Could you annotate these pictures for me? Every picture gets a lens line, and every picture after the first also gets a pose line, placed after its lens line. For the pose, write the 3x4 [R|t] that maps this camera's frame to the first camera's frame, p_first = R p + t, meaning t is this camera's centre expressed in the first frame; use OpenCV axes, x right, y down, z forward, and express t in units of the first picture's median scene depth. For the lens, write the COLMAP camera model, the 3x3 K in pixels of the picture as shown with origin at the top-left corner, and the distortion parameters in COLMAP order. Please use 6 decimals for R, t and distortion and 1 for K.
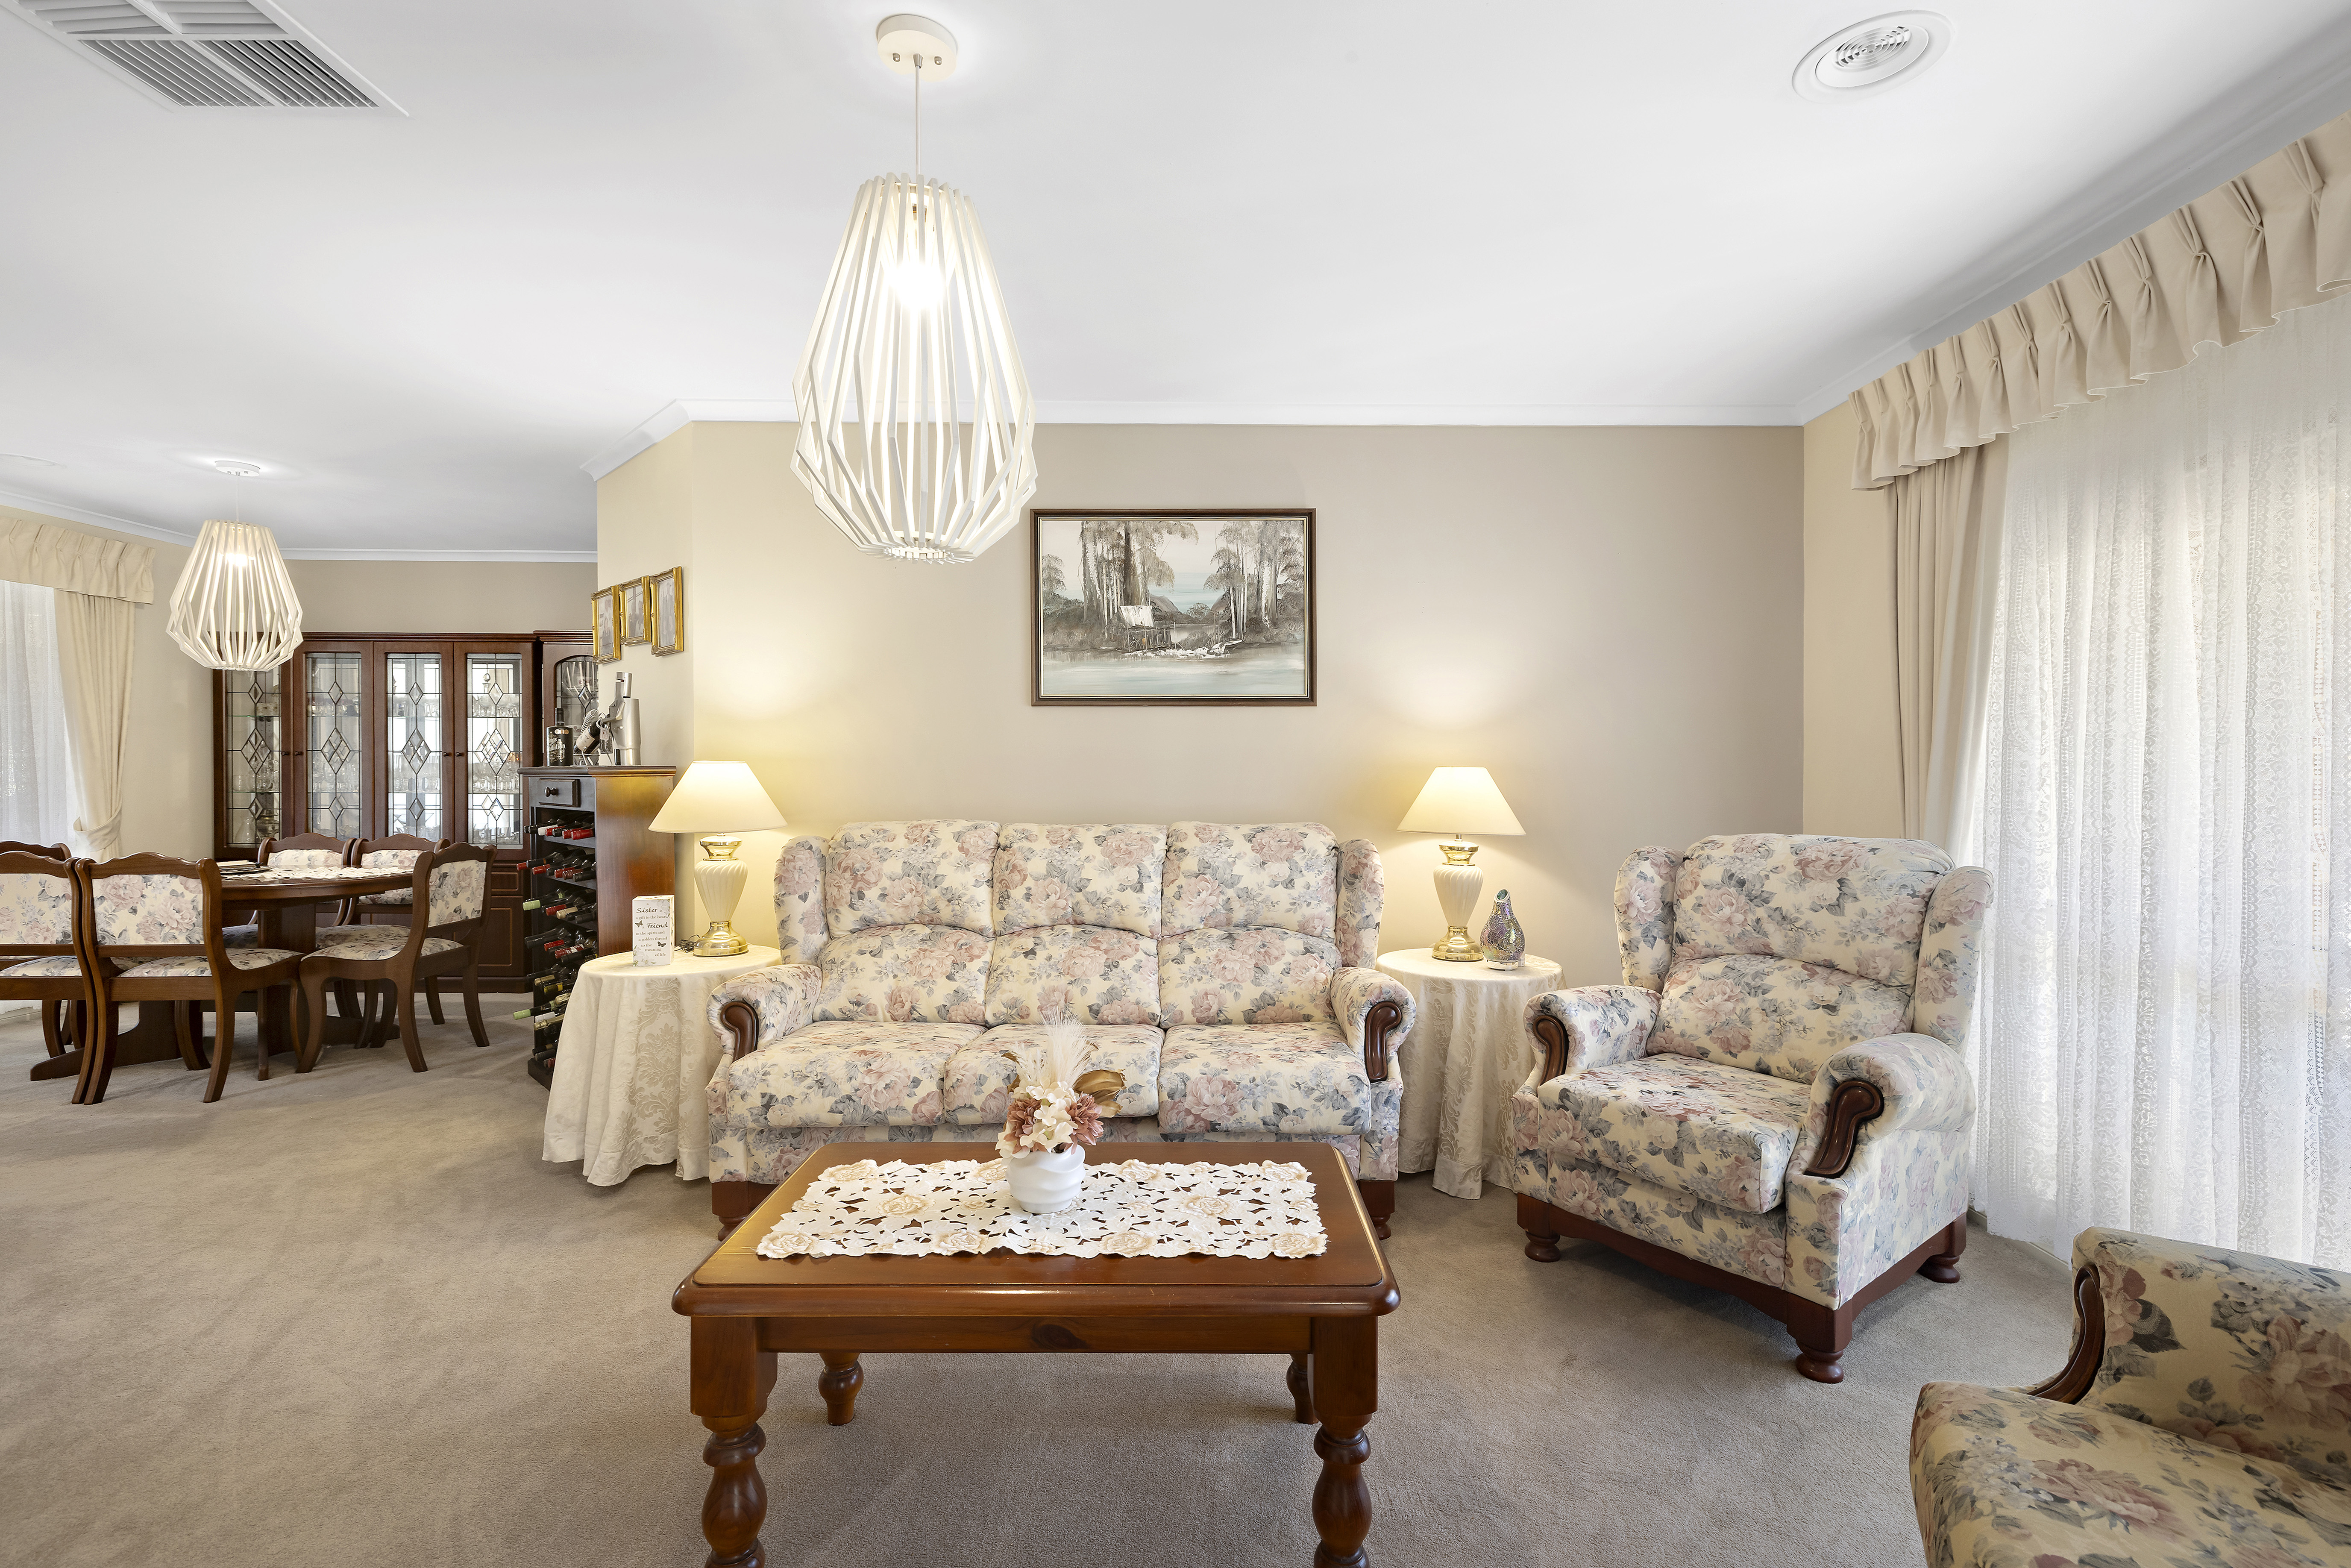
lens RADIAL K [[1025.9, 0, 1175.5], [0, 1025.9, 784.0], [0, 0, 1]] dist [0.000342, 0.000476]
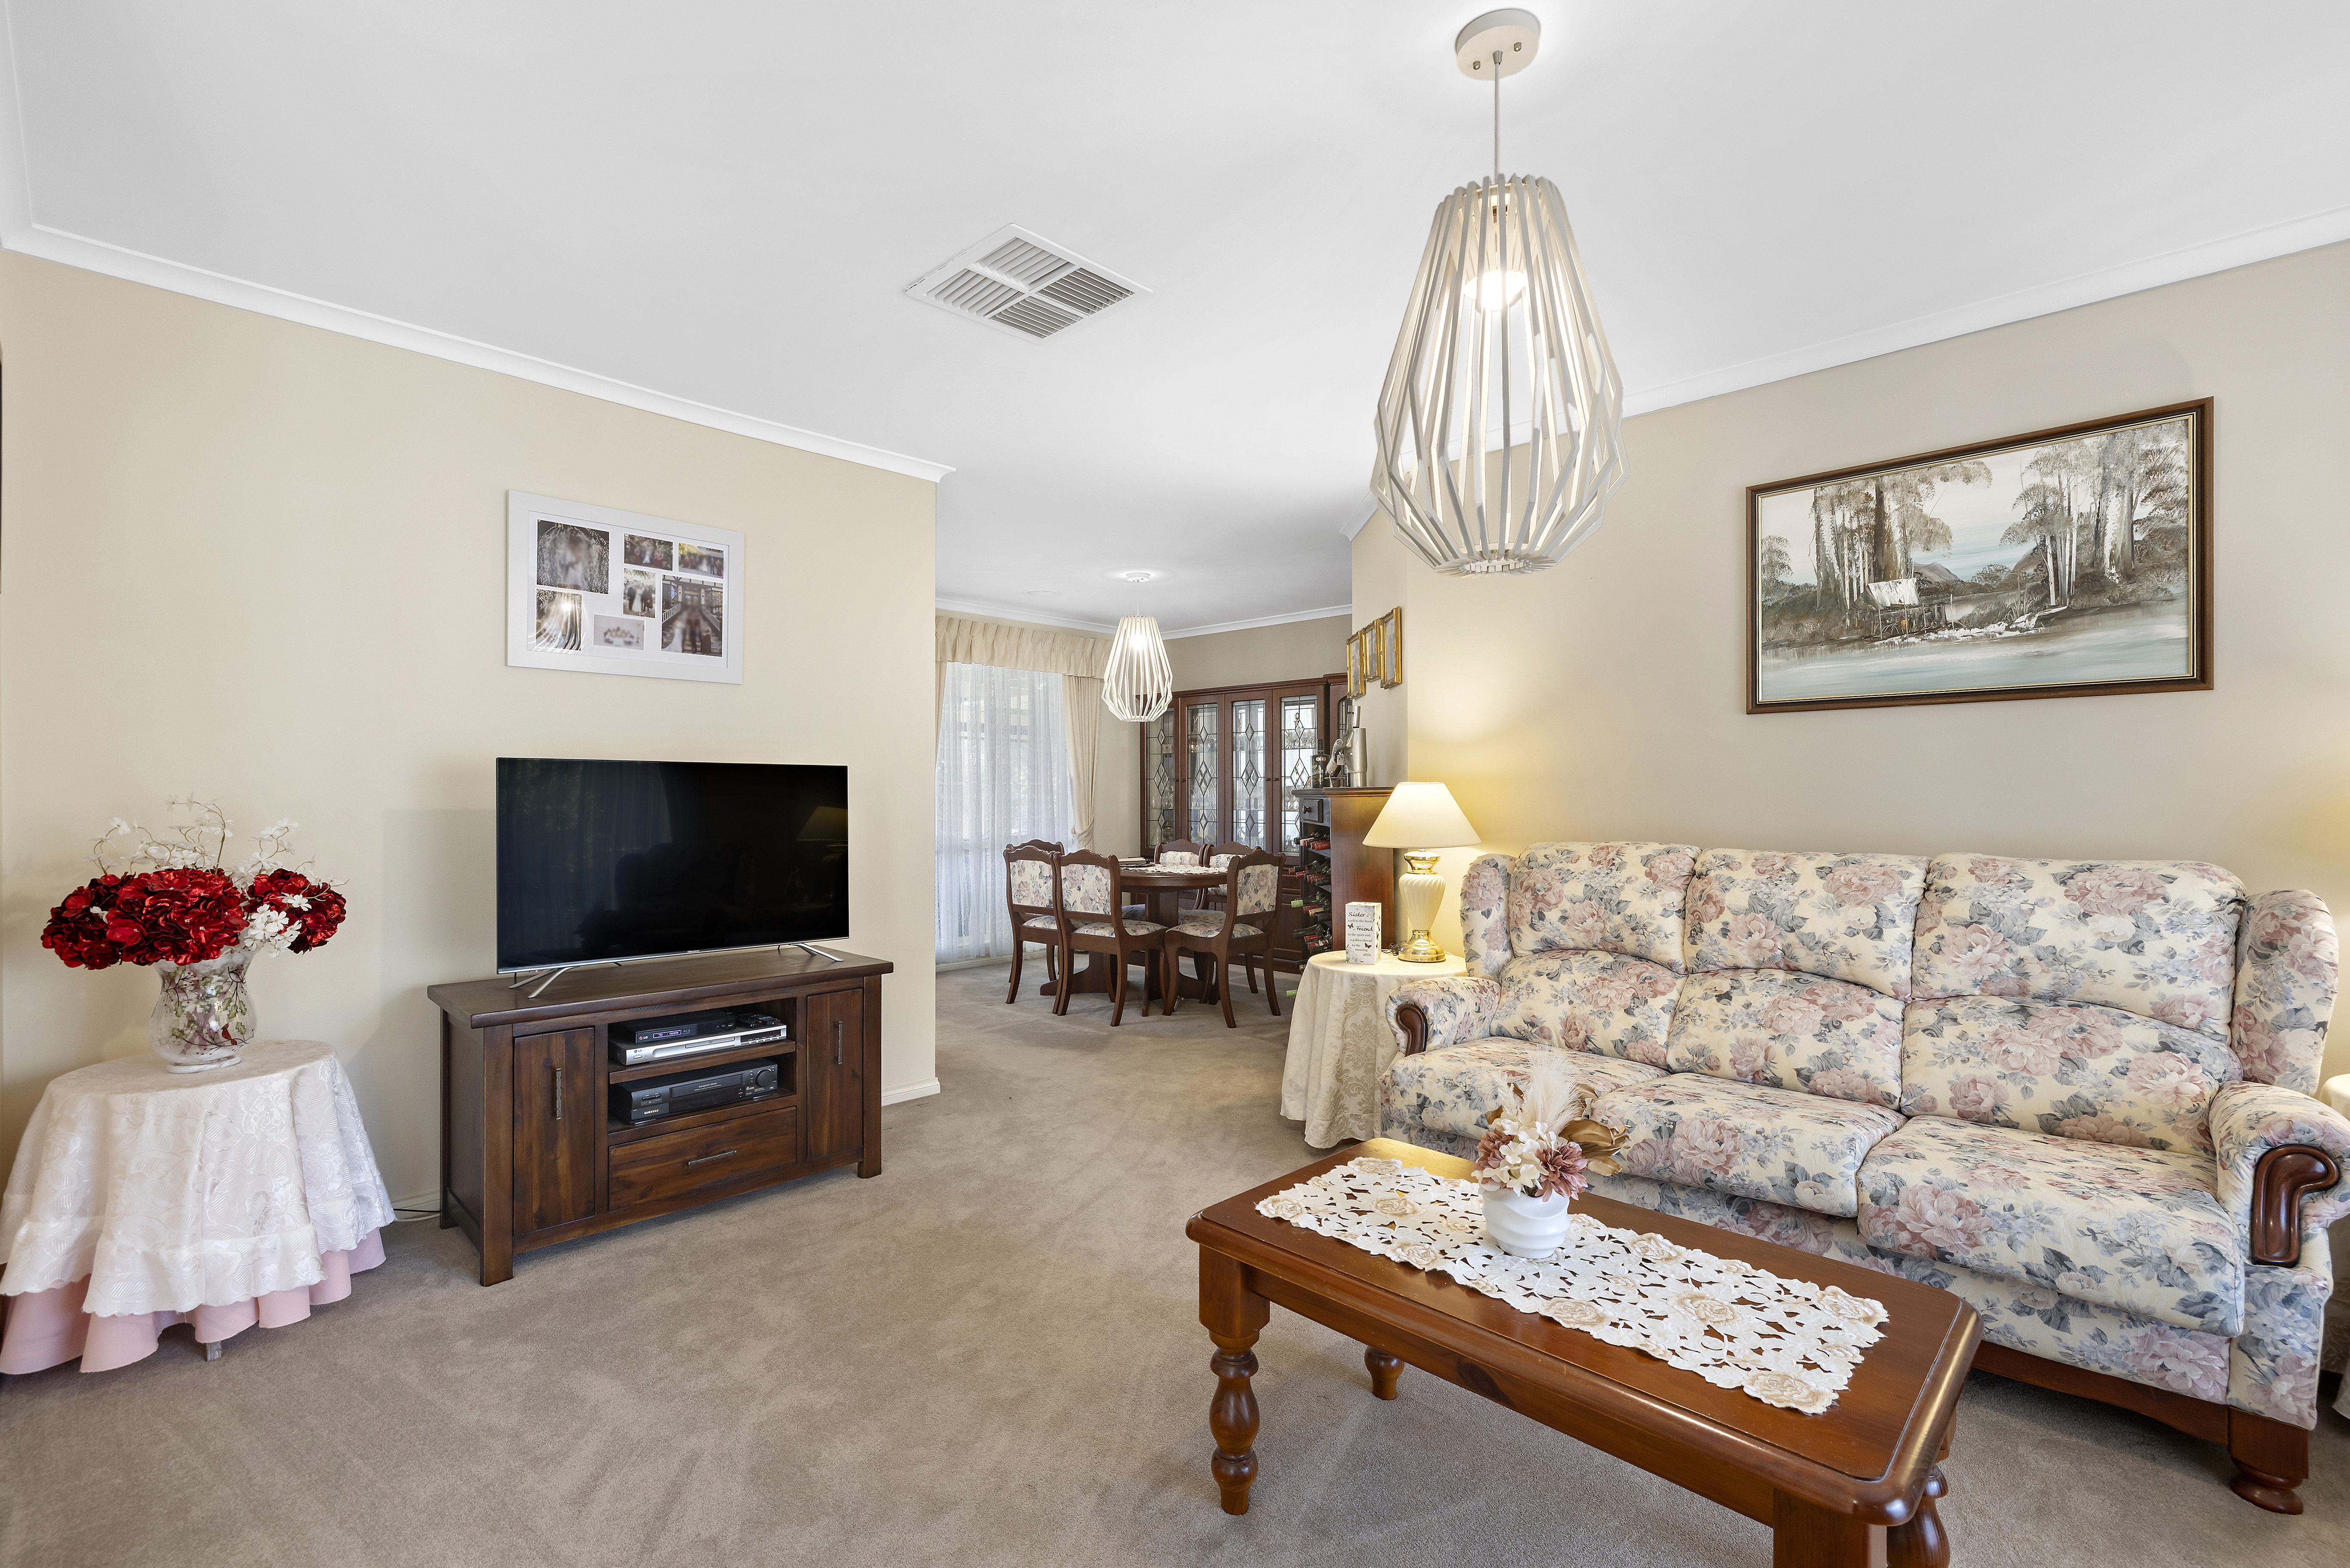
lens RADIAL K [[1006.0, 0, 1177.4], [0, 1006.0, 807.7], [0, 0, 1]] dist [0.001946, 0.000359]
pose [[0.731002, 0.004706, -0.682359, 0.098750], [-0.002043, 0.999987, 0.004708, 0.000429], [0.682373, -0.002048, 0.731002, 0.051946]]
